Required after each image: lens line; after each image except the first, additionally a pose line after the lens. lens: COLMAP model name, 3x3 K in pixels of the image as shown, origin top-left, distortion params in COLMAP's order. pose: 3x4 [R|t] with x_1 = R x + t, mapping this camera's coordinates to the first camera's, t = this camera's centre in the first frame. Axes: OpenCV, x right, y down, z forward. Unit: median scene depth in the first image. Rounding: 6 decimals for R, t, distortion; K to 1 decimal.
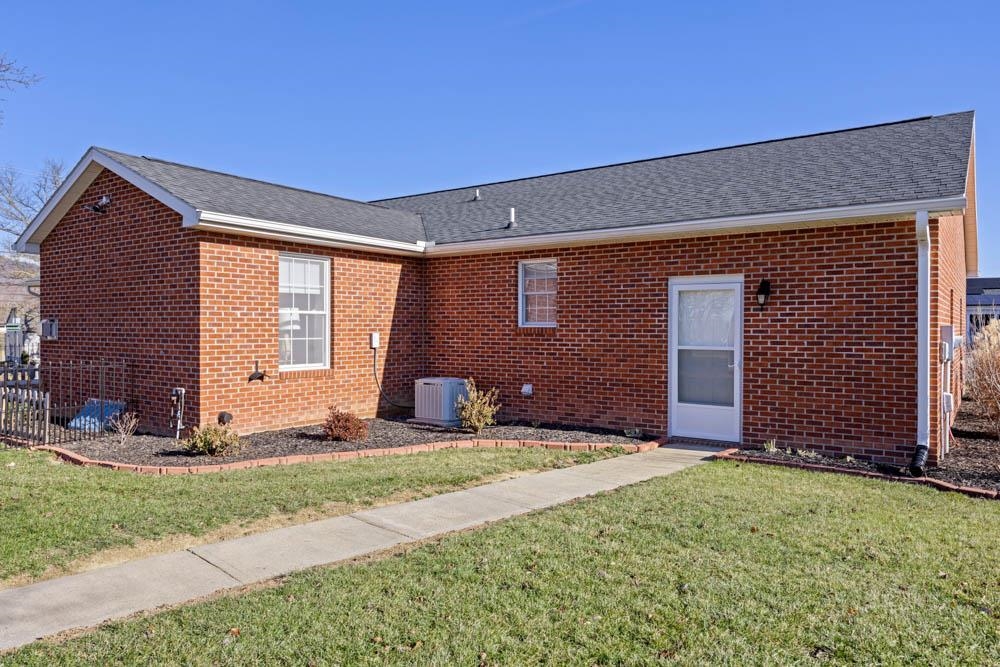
lens RADIAL K [[674.7, 0, 501.3], [0, 674.7, 332.9], [0, 0, 1]] dist [-0.002018, -0.001937]
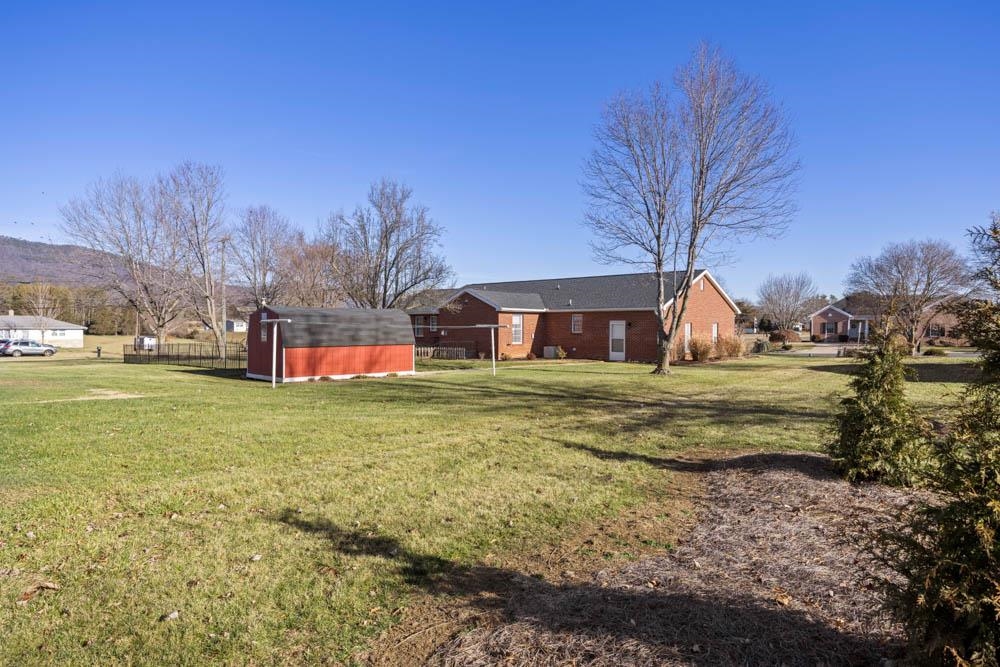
lens RADIAL K [[609.5, 0, 499.8], [0, 609.5, 332.6], [0, 0, 1]] dist [-0.003101, 0.000206]
pose [[0.996294, 0.003941, -0.085925, -0.089537], [-0.003430, 0.999976, 0.006093, -0.030162], [0.085947, -0.005776, 0.996283, -2.601347]]
